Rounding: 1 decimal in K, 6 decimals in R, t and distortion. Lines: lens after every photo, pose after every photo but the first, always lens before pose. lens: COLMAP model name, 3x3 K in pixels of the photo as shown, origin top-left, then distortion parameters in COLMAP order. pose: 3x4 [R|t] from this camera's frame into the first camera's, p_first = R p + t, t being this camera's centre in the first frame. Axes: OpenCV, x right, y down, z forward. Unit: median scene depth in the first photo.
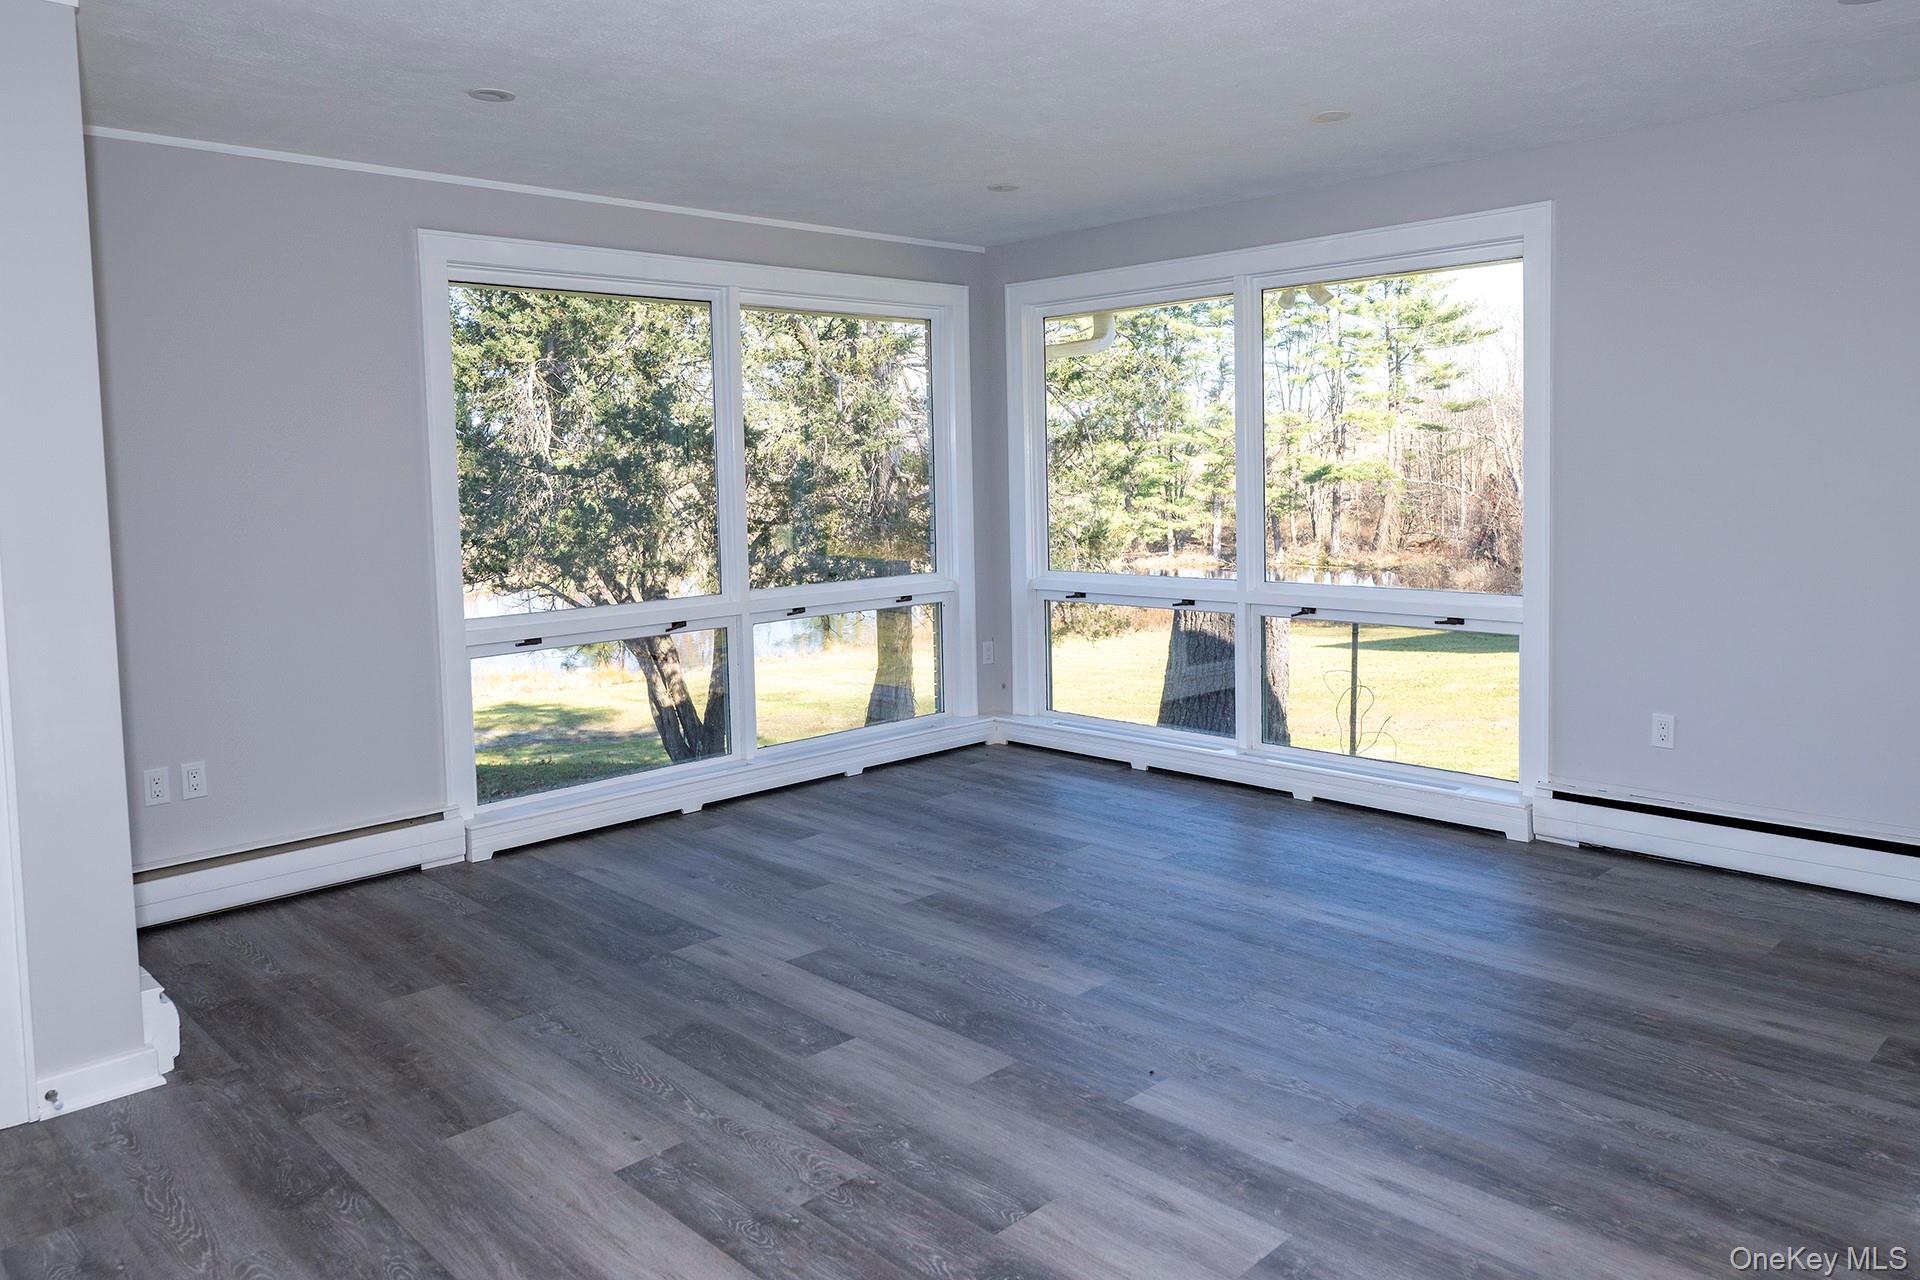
lens RADIAL K [[1311.4, 0, 955.3], [0, 1311.4, 556.8], [0, 0, 1]] dist [0.006176, -0.002129]
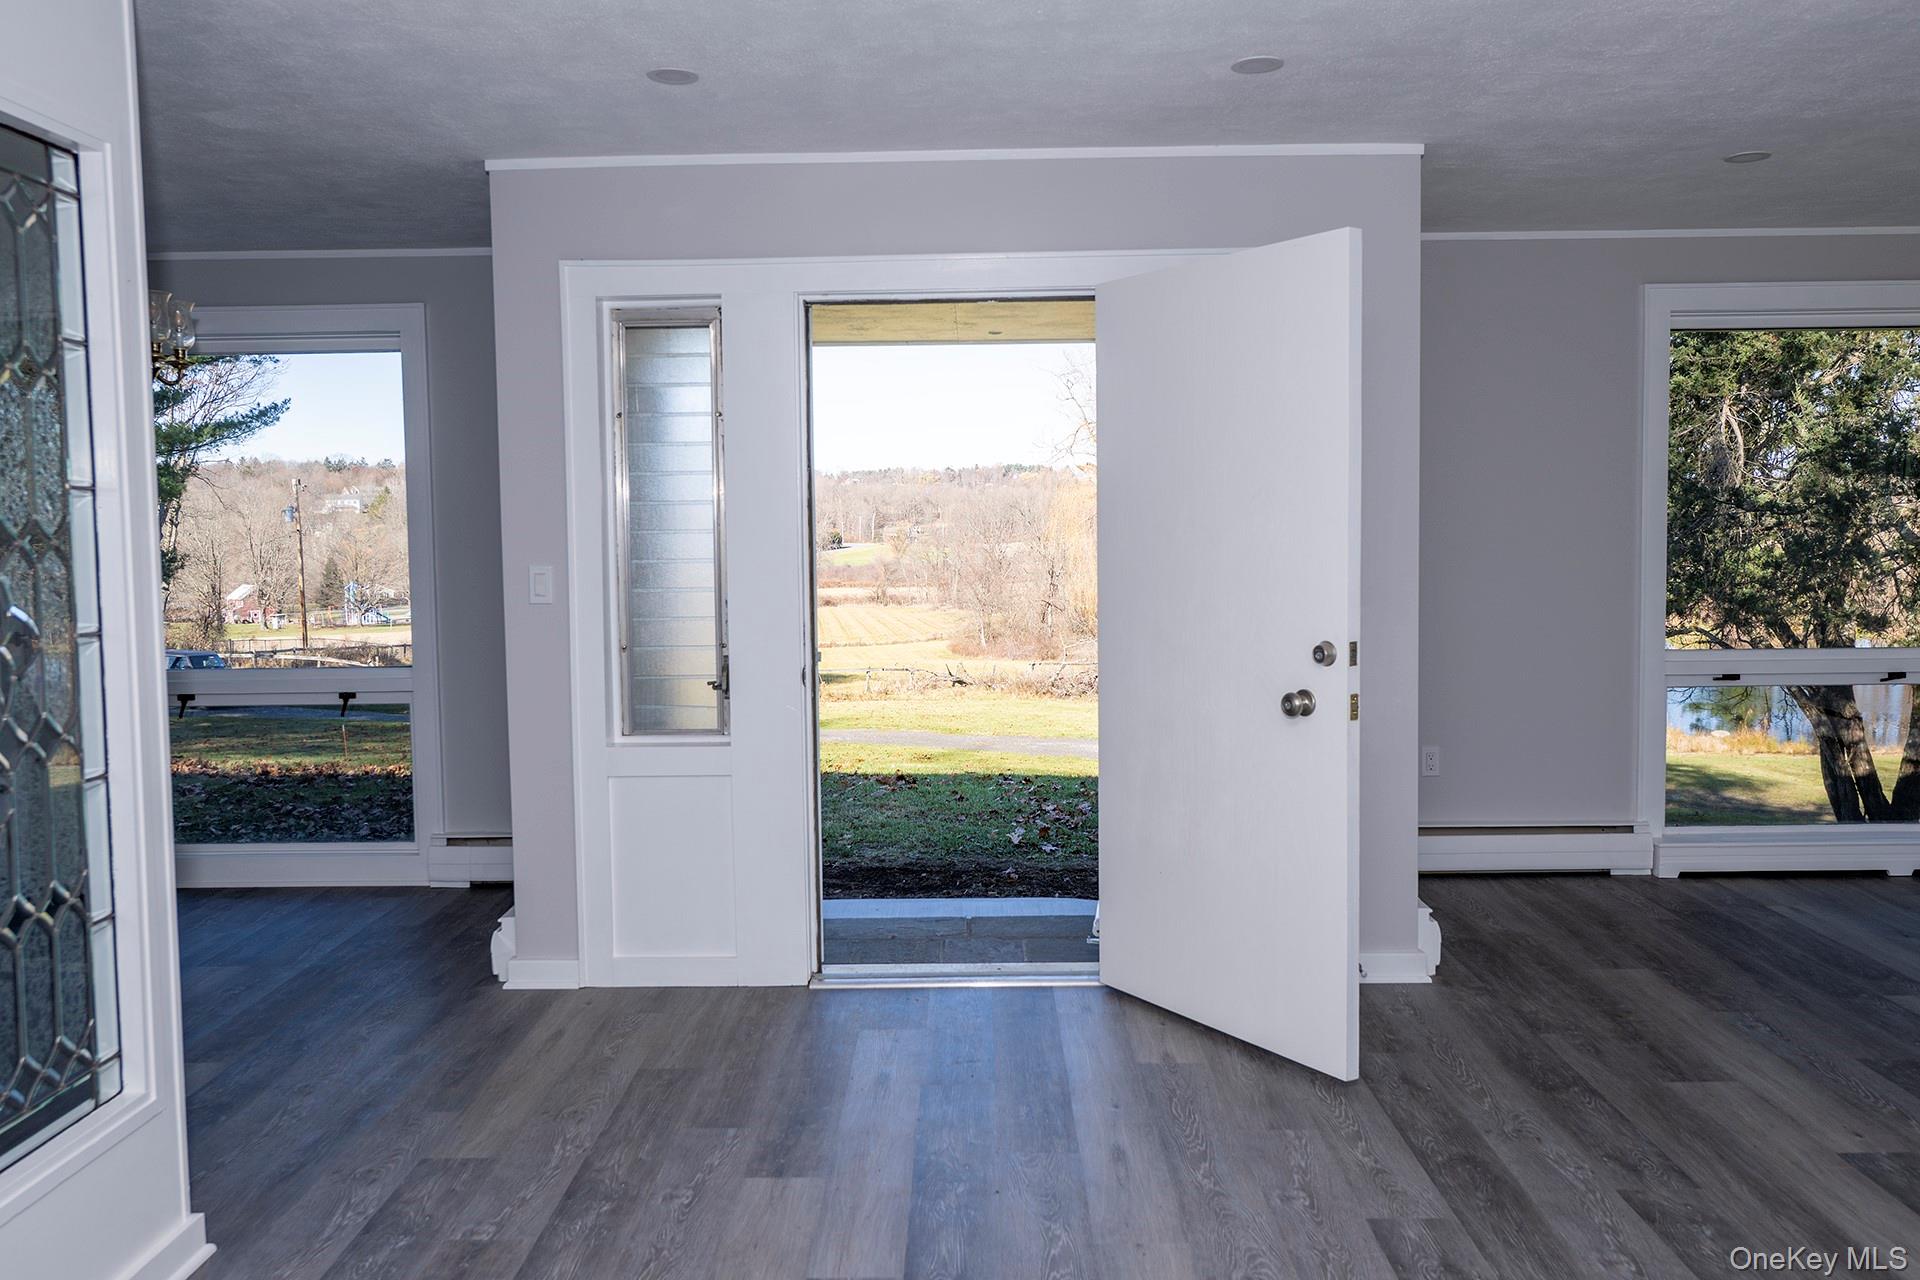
lens RADIAL K [[1383.2, 0, 1007.6], [0, 1383.2, 593.0], [0, 0, 1]] dist [-0.004048, 0.010849]
pose [[0.726513, 0.054522, -0.684986, 0.000858], [-0.056419, 0.998214, 0.019614, 0.015462], [0.684833, 0.024396, 0.728292, -0.219420]]
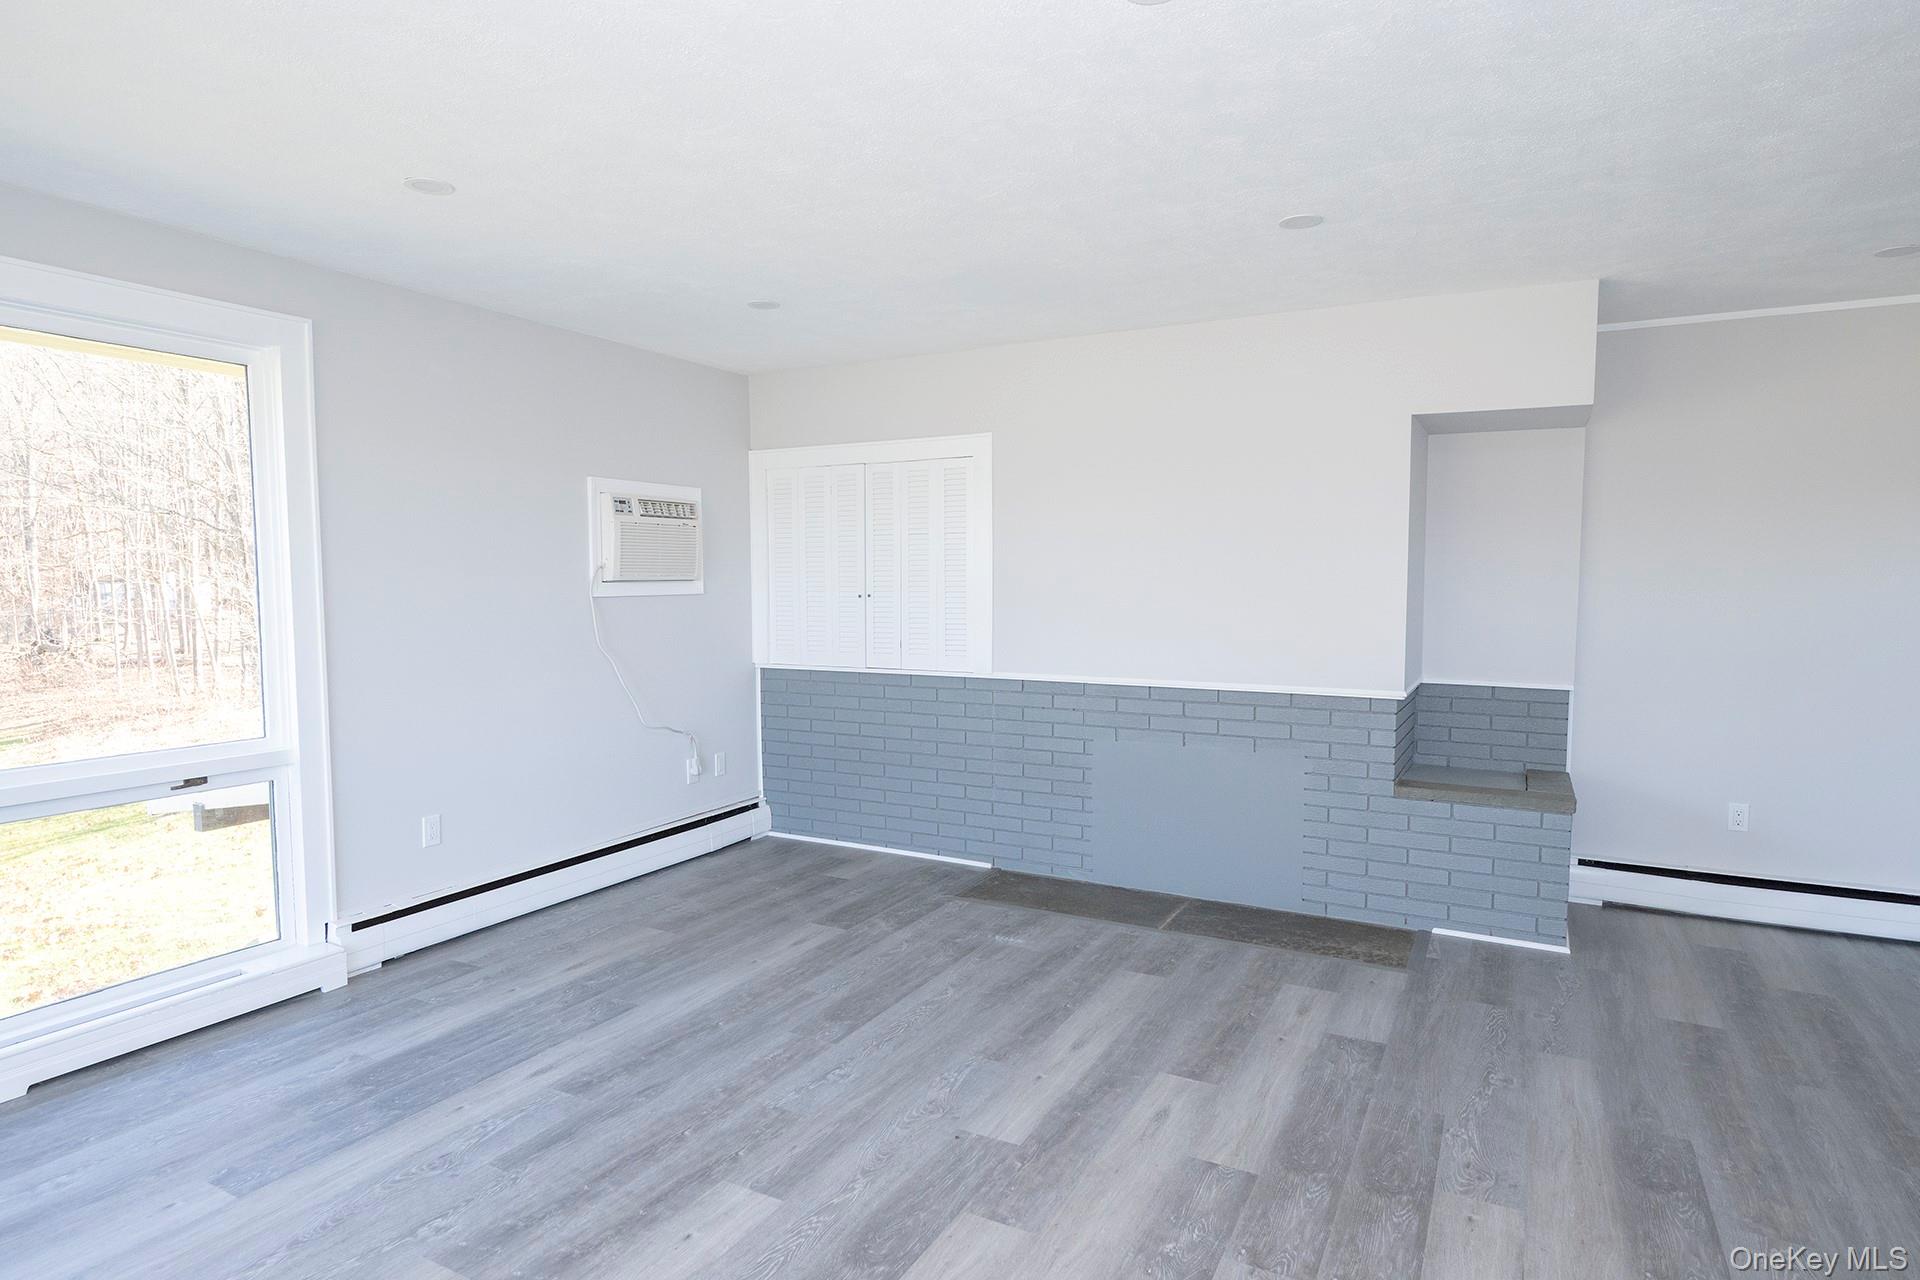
lens RADIAL K [[1067.2, 0, 962.8], [0, 1067.2, 644.0], [0, 0, 1]] dist [0.006396, -0.000164]
pose [[-0.304915, -0.034558, 0.951752, -0.541989], [0.074145, 0.995447, 0.059899, -0.054993], [-0.949489, 0.088832, -0.300964, 0.970217]]
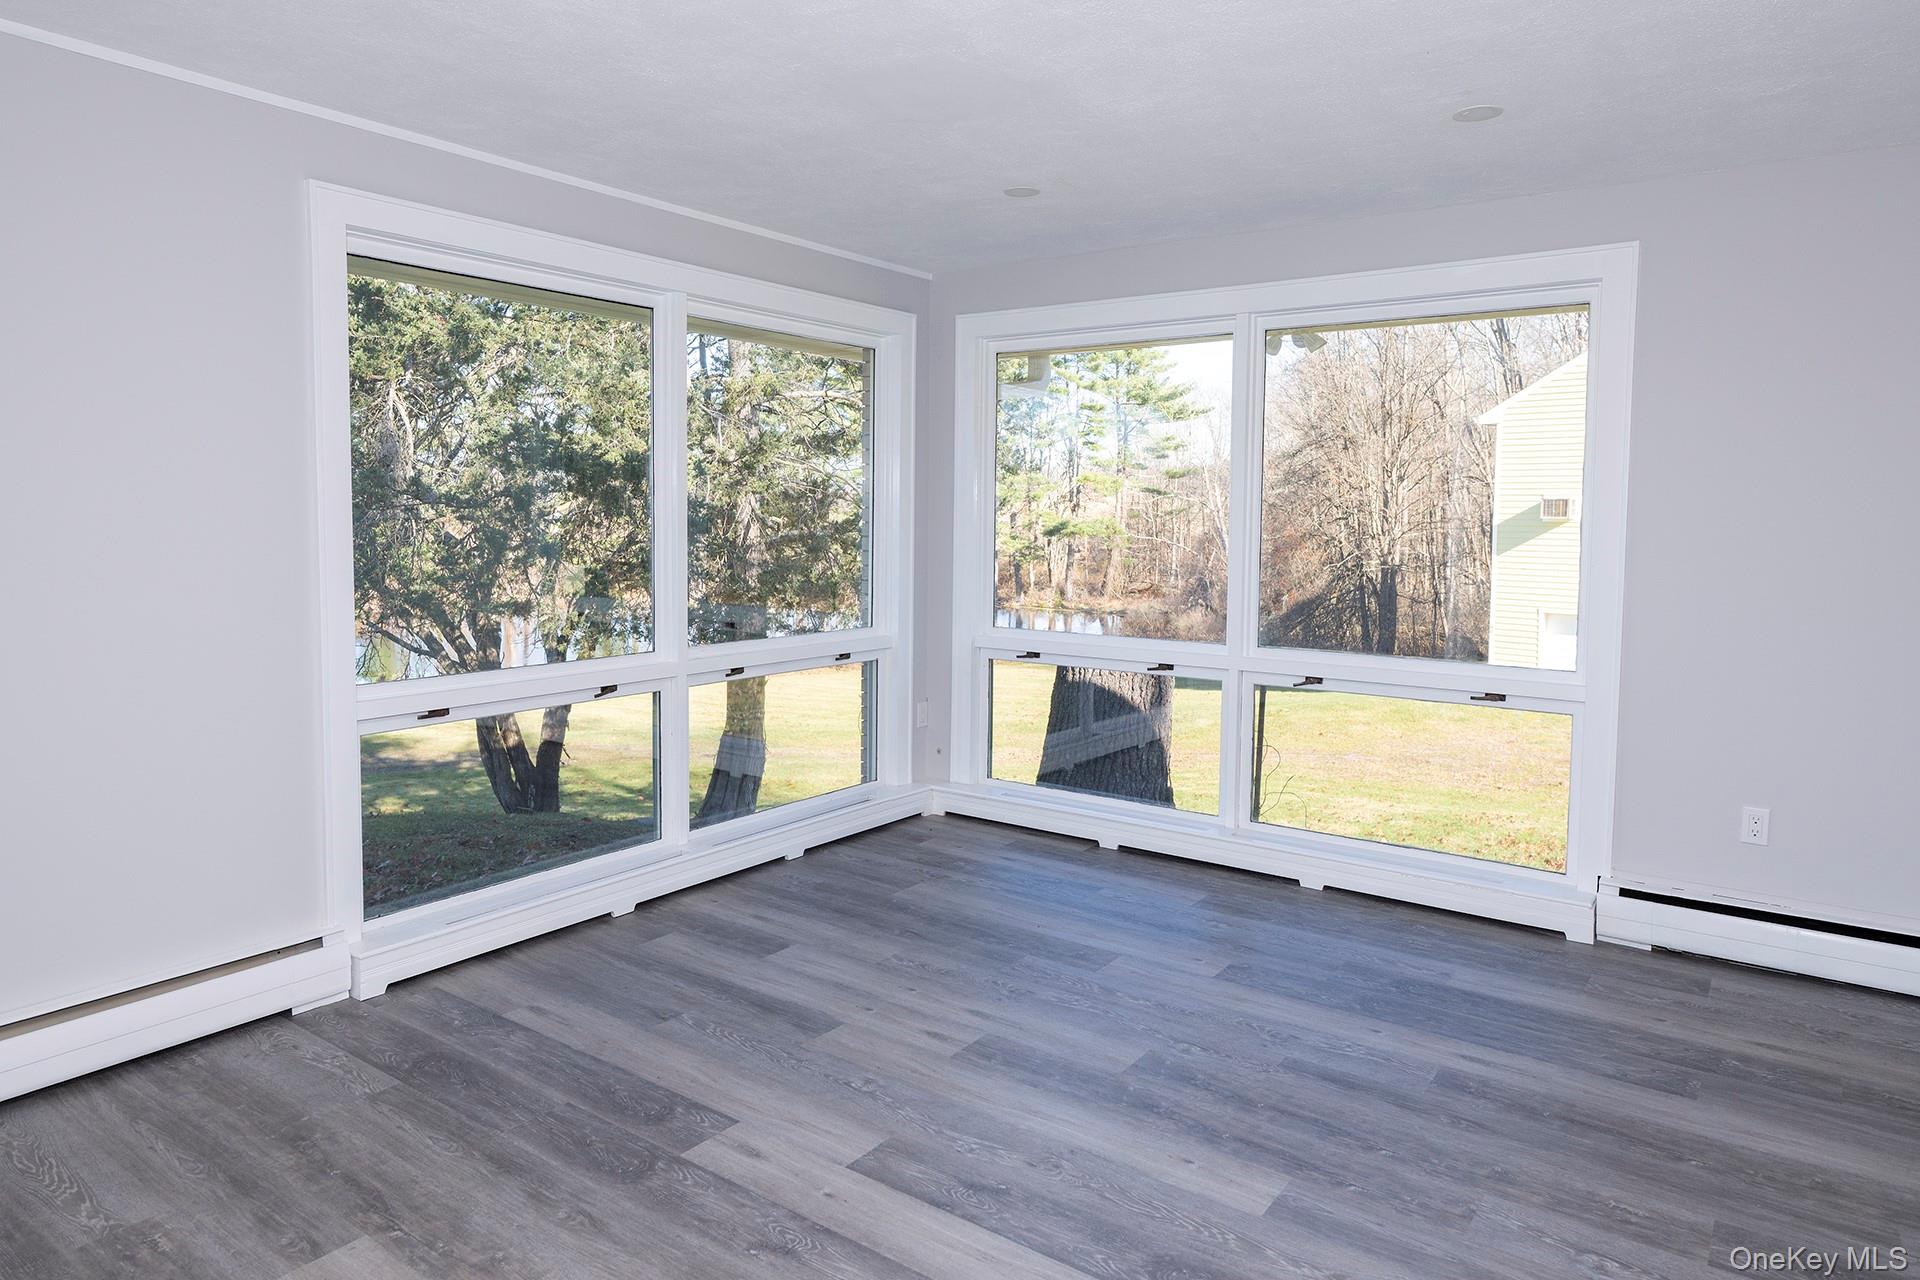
lens RADIAL K [[1178.8, 0, 911.7], [0, 1178.8, 593.9], [0, 0, 1]] dist [0.002540, 0.000970]
pose [[0.987544, 0.021906, 0.155808, -0.201349], [-0.021693, 0.999760, -0.003064, -0.015943], [-0.155838, -0.000354, 0.987783, 0.327267]]
